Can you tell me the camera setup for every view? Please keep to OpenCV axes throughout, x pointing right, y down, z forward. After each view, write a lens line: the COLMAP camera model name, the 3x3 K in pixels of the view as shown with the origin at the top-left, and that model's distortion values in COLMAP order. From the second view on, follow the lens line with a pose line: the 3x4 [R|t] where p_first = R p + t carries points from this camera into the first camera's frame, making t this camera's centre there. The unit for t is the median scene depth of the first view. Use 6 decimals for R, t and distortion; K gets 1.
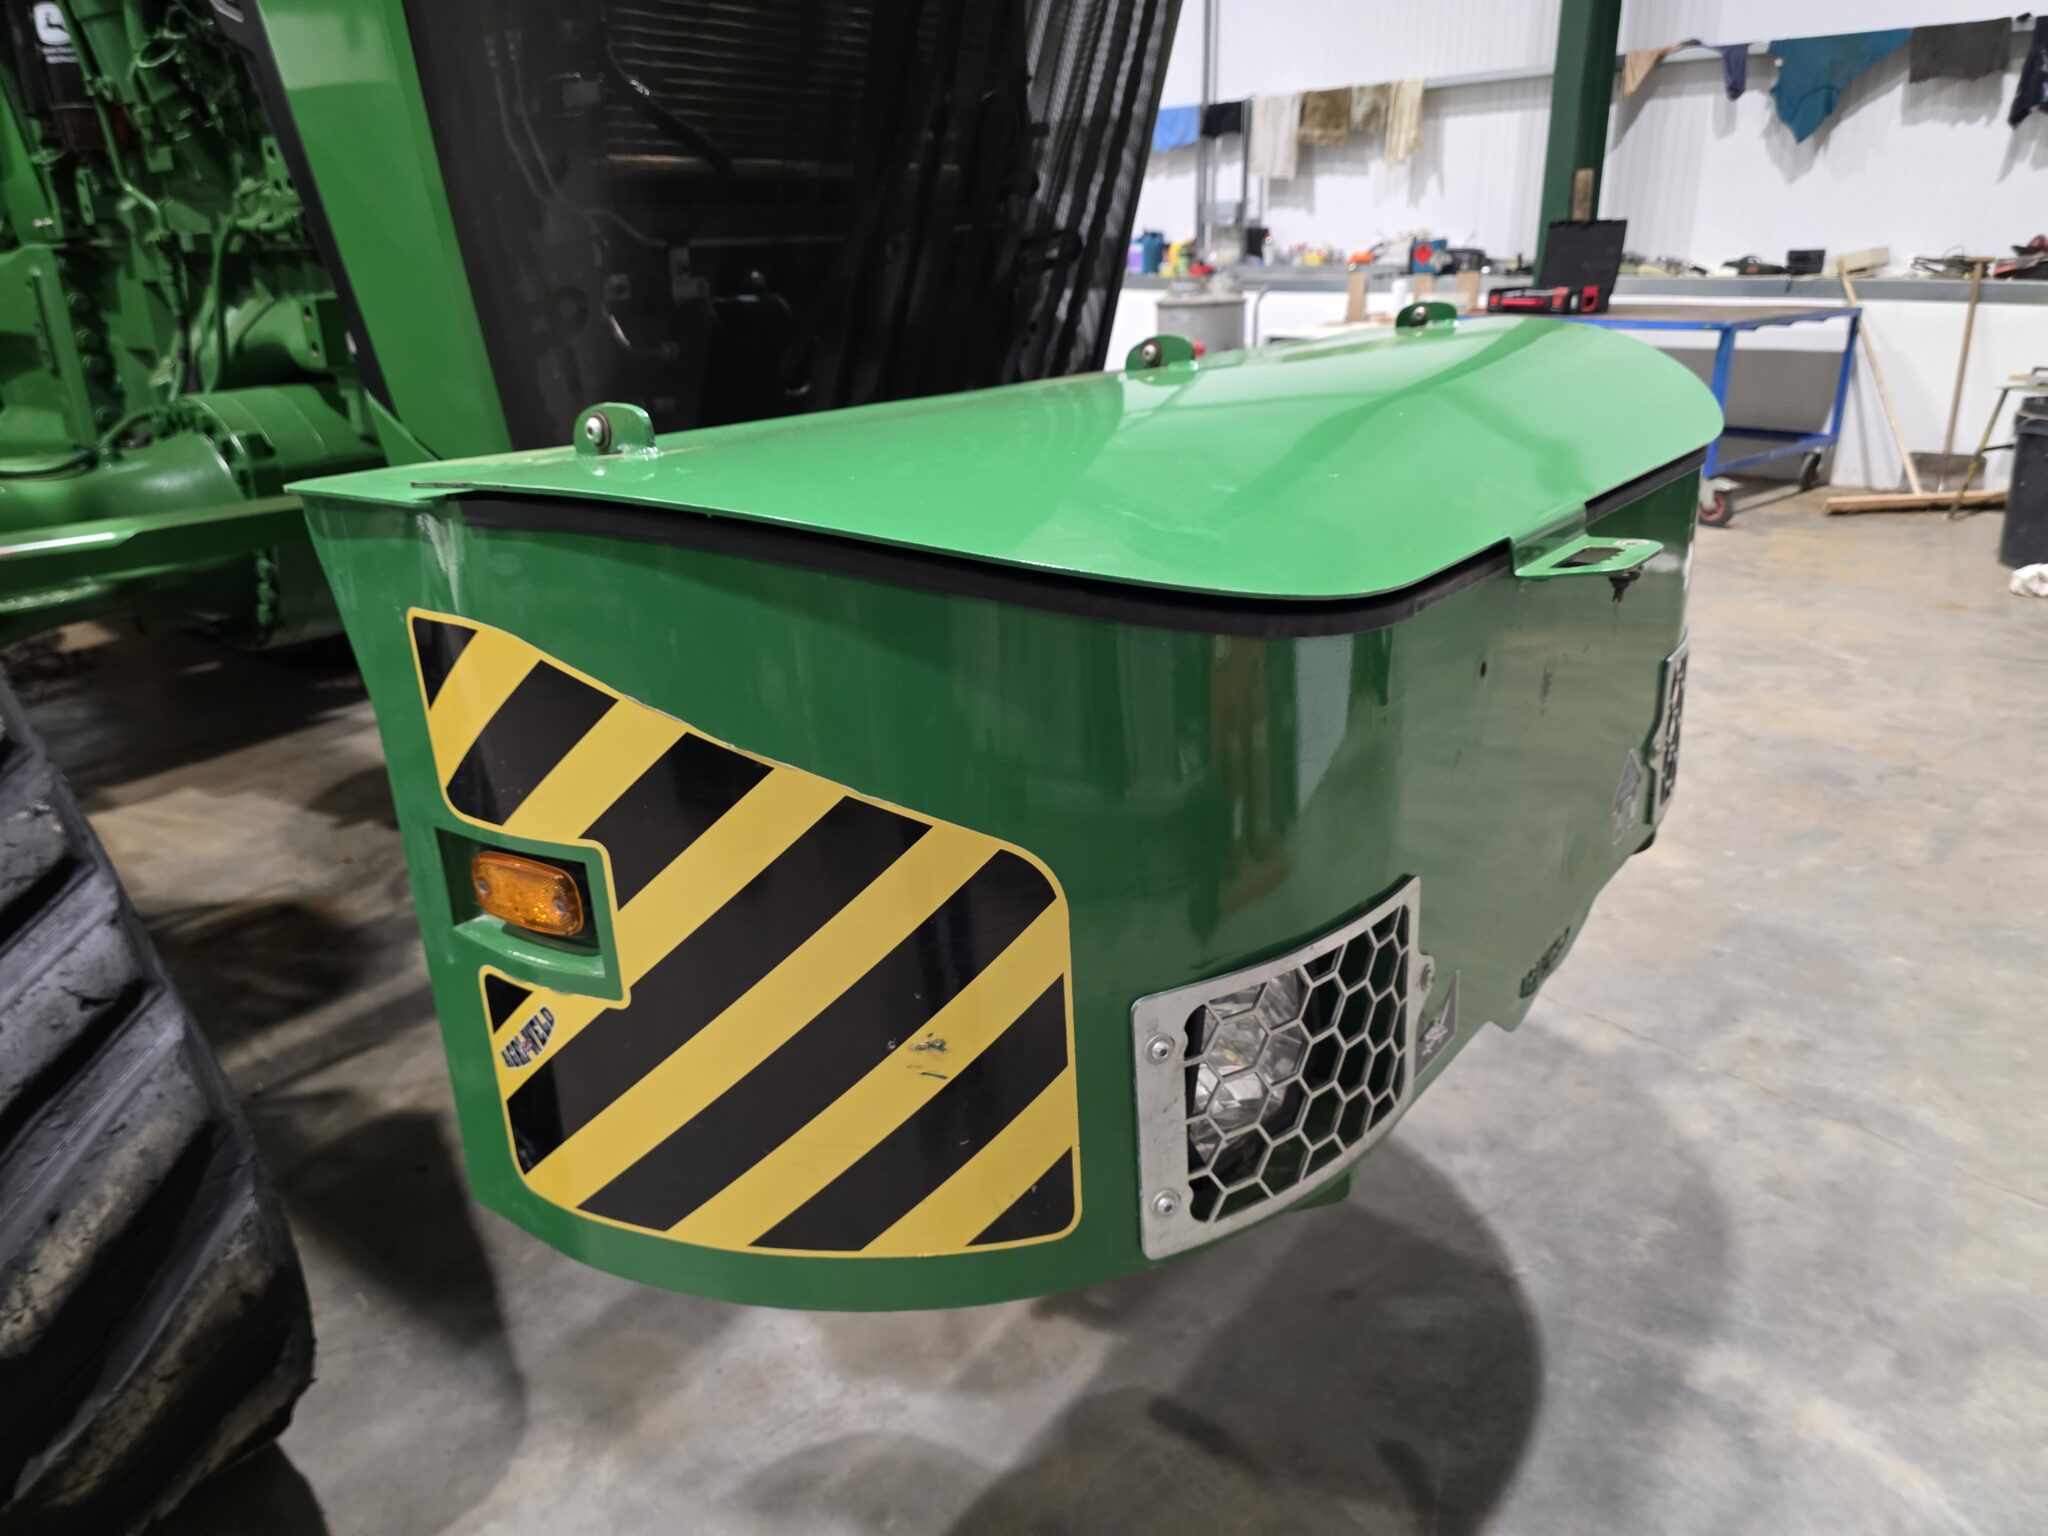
lens RADIAL K [[1436.9, 0, 1024.0], [0, 1436.9, 768.0], [0, 0, 1]] dist [-0.000926, -0.025202]
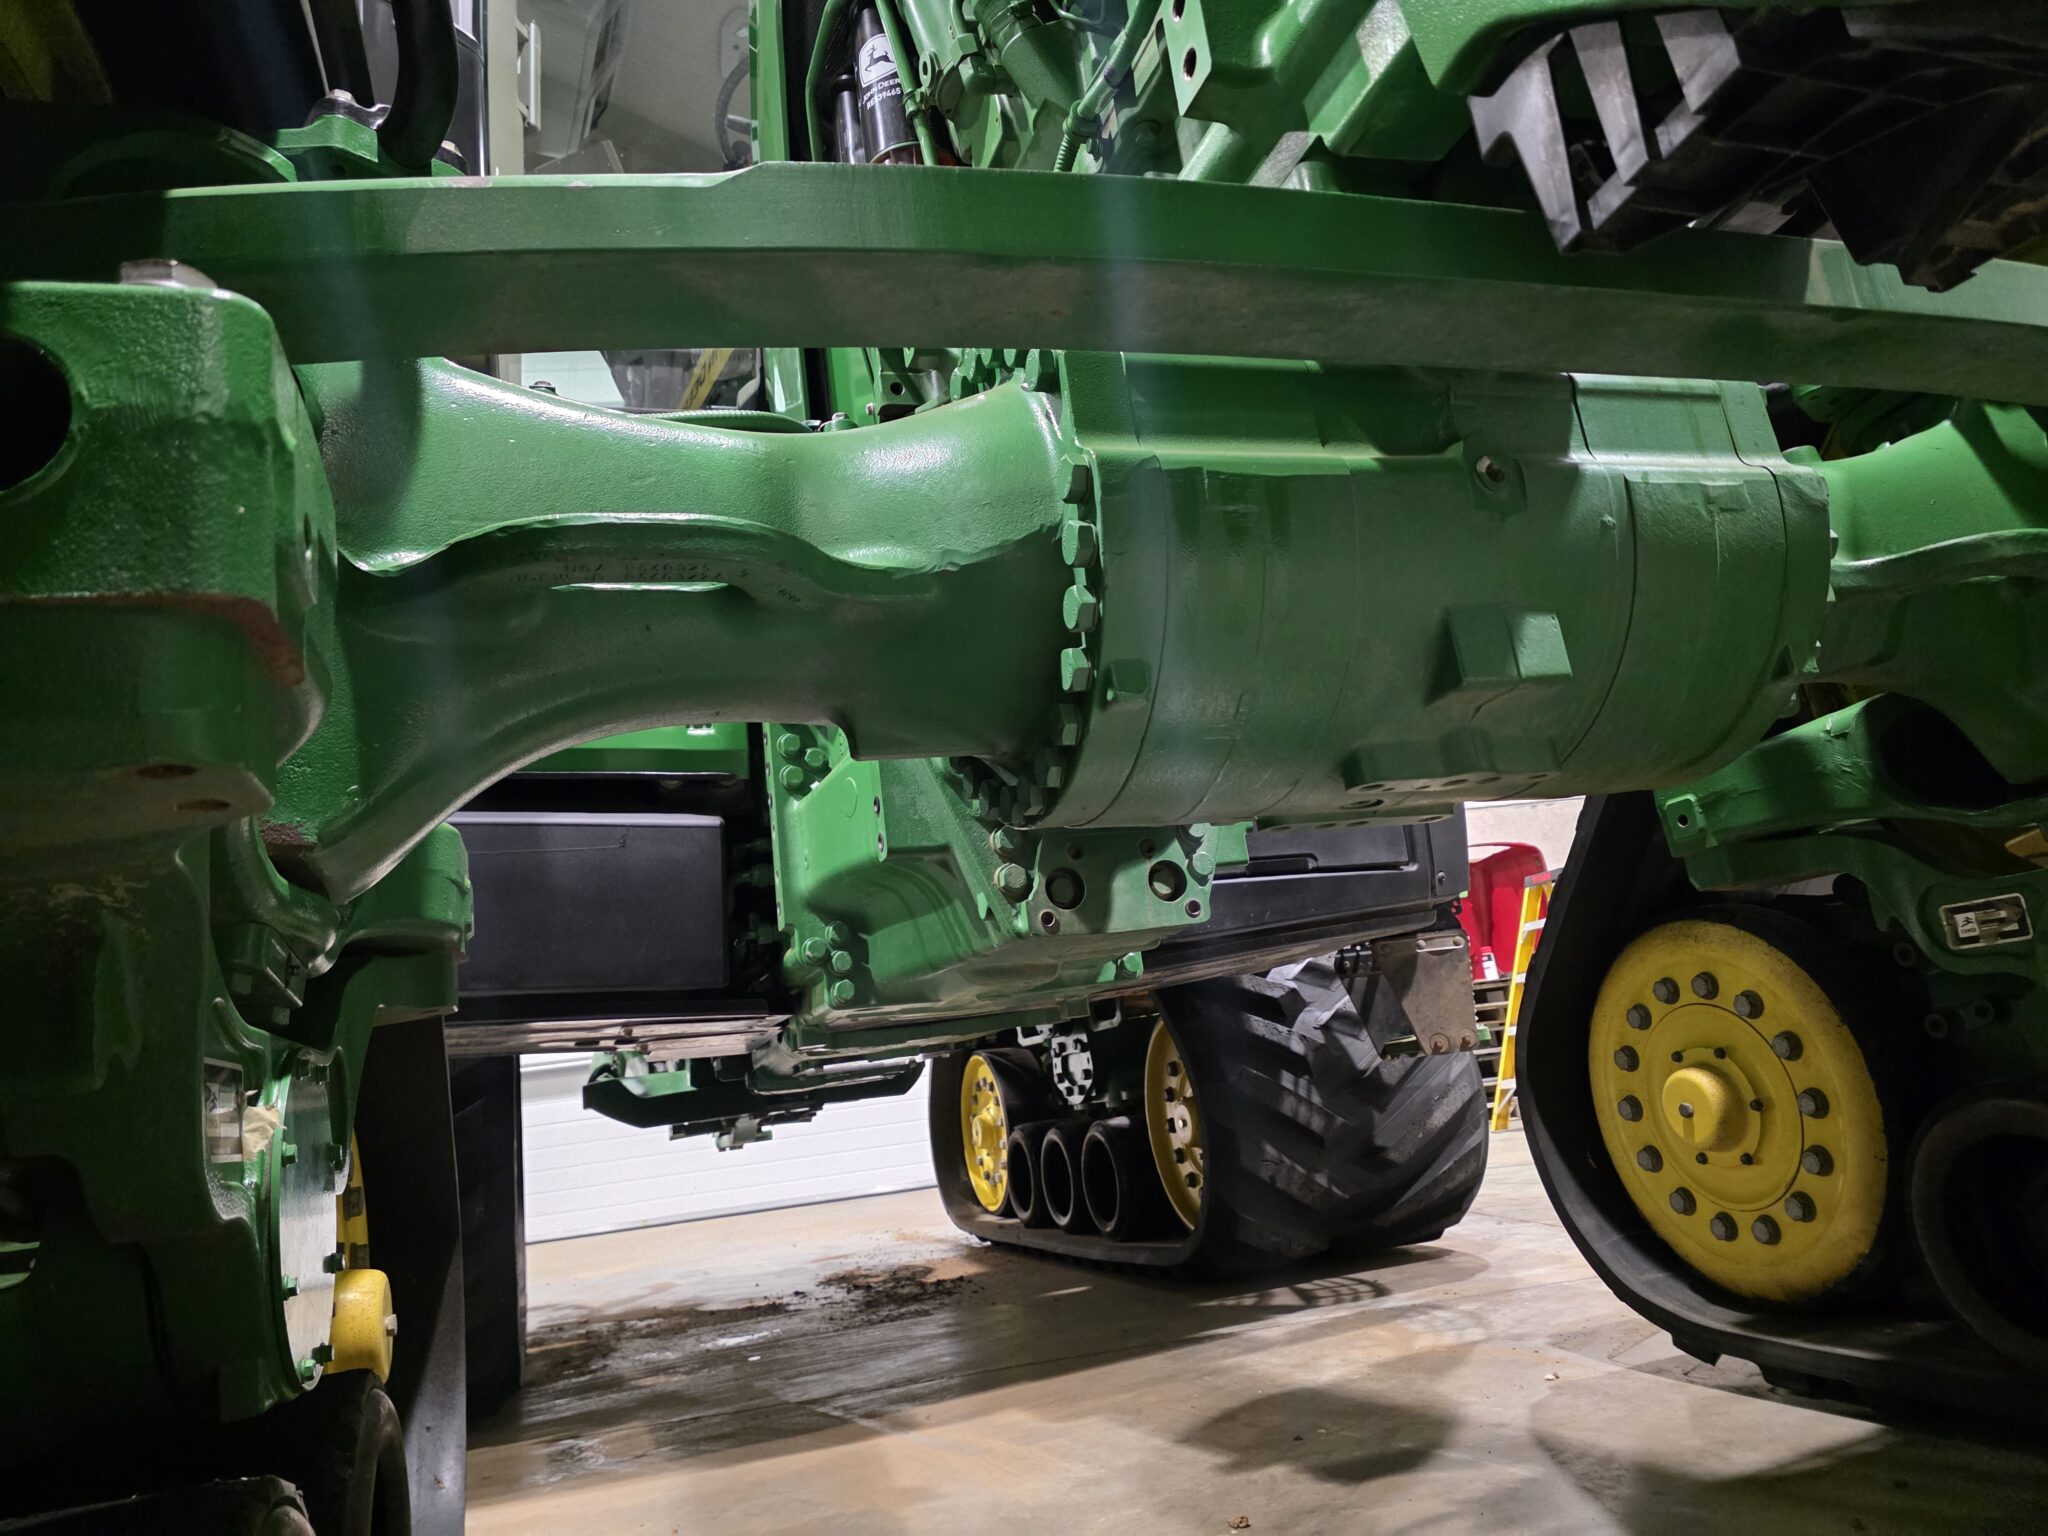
lens RADIAL K [[1365.4, 0, 1020.3], [0, 1365.4, 738.7], [0, 0, 1]] dist [0.095872, -0.101154]
pose [[0.835246, -0.212262, -0.507256, -0.315441], [-0.096645, 0.851464, -0.515431, 0.127612], [0.541317, 0.479535, 0.690668, 0.671462]]
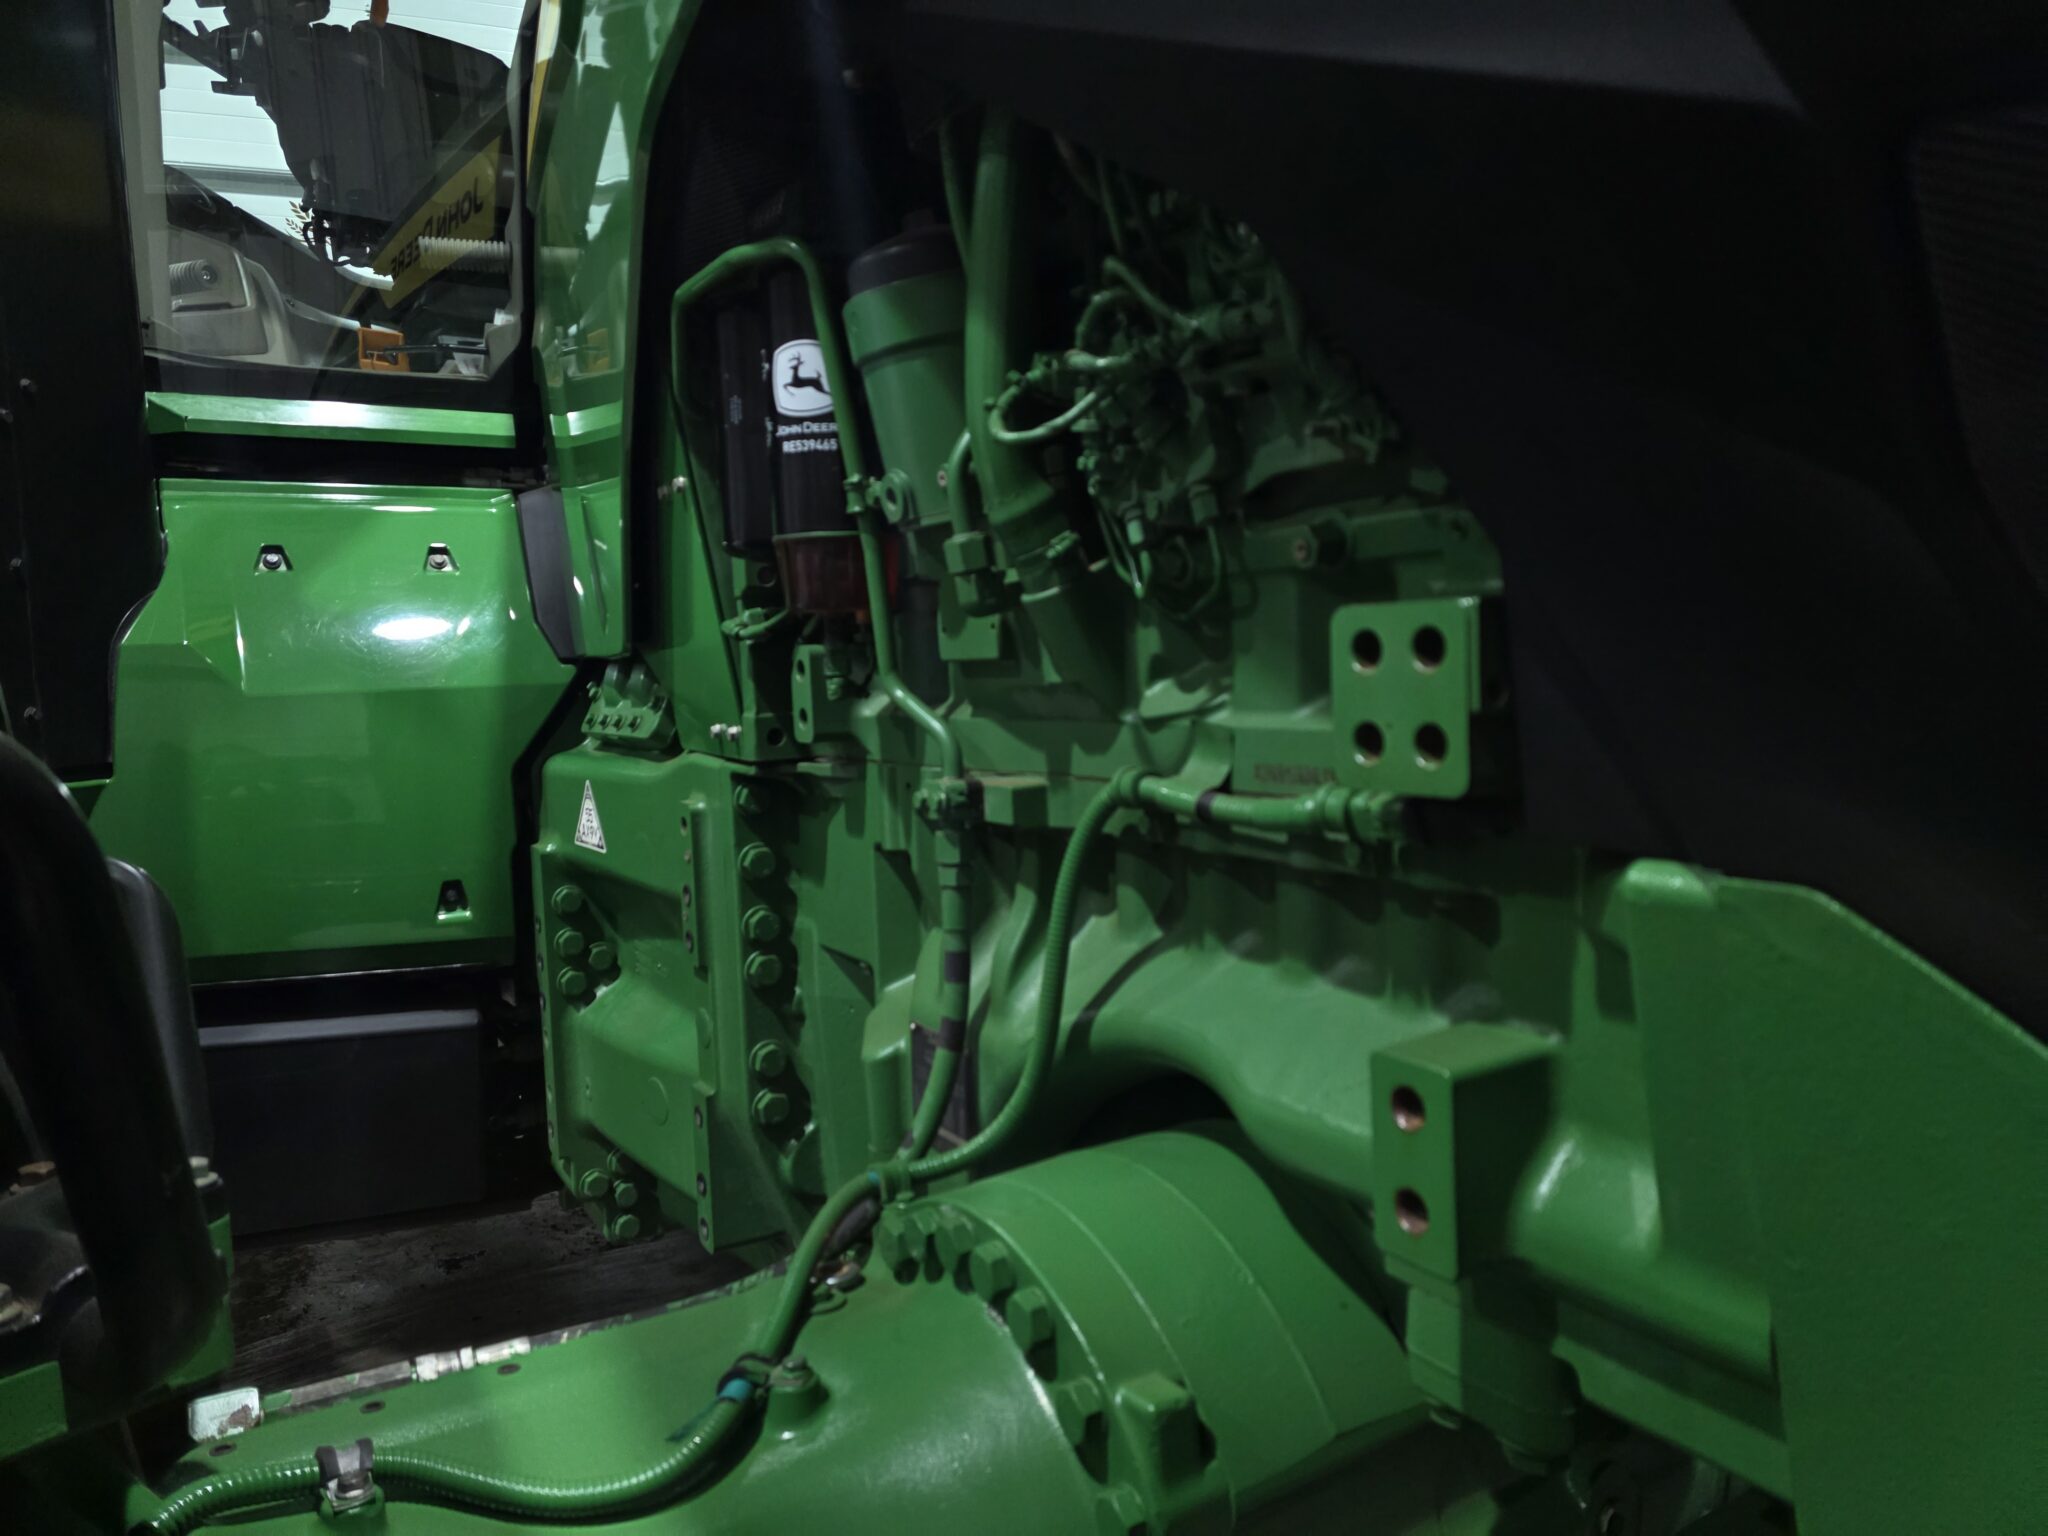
lens RADIAL K [[1365.4, 0, 1020.3], [0, 1365.4, 738.7], [0, 0, 1]] dist [0.095872, -0.101154]
pose [[0.939378, 0.014350, -0.342582, -0.421661], [-0.106520, 0.961901, -0.251792, -0.273920], [0.325916, 0.273020, 0.905118, 0.586463]]
